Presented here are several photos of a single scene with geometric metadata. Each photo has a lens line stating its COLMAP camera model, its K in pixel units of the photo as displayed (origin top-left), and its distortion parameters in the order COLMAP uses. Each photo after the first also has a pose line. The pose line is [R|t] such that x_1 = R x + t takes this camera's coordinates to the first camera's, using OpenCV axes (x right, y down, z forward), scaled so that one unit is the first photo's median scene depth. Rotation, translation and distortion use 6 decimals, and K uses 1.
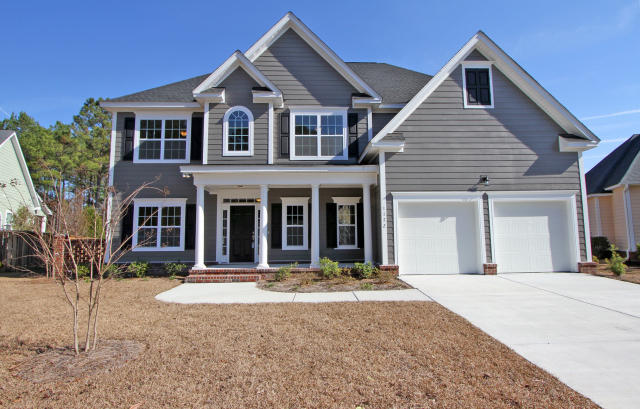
lens RADIAL K [[356.9, 0, 320.1], [0, 356.9, 199.4], [0, 0, 1]] dist [-0.015704, -0.002267]
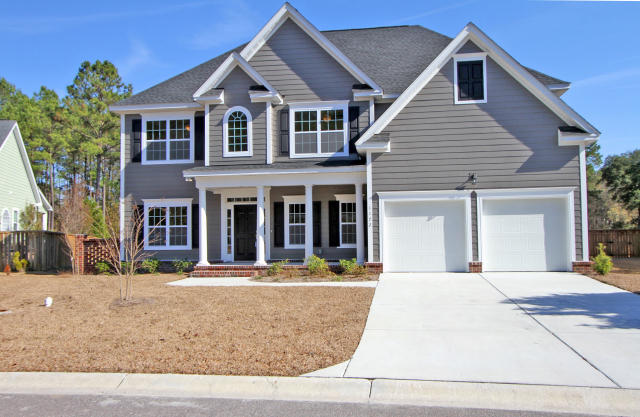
lens RADIAL K [[584.3, 0, 319.8], [0, 584.3, 209.6], [0, 0, 1]] dist [0.007105, 0.000000]
pose [[0.983099, -0.010379, -0.182782, 0.306388], [0.021446, 0.998047, 0.058679, -0.064434], [0.181816, -0.061607, 0.981401, -0.610368]]
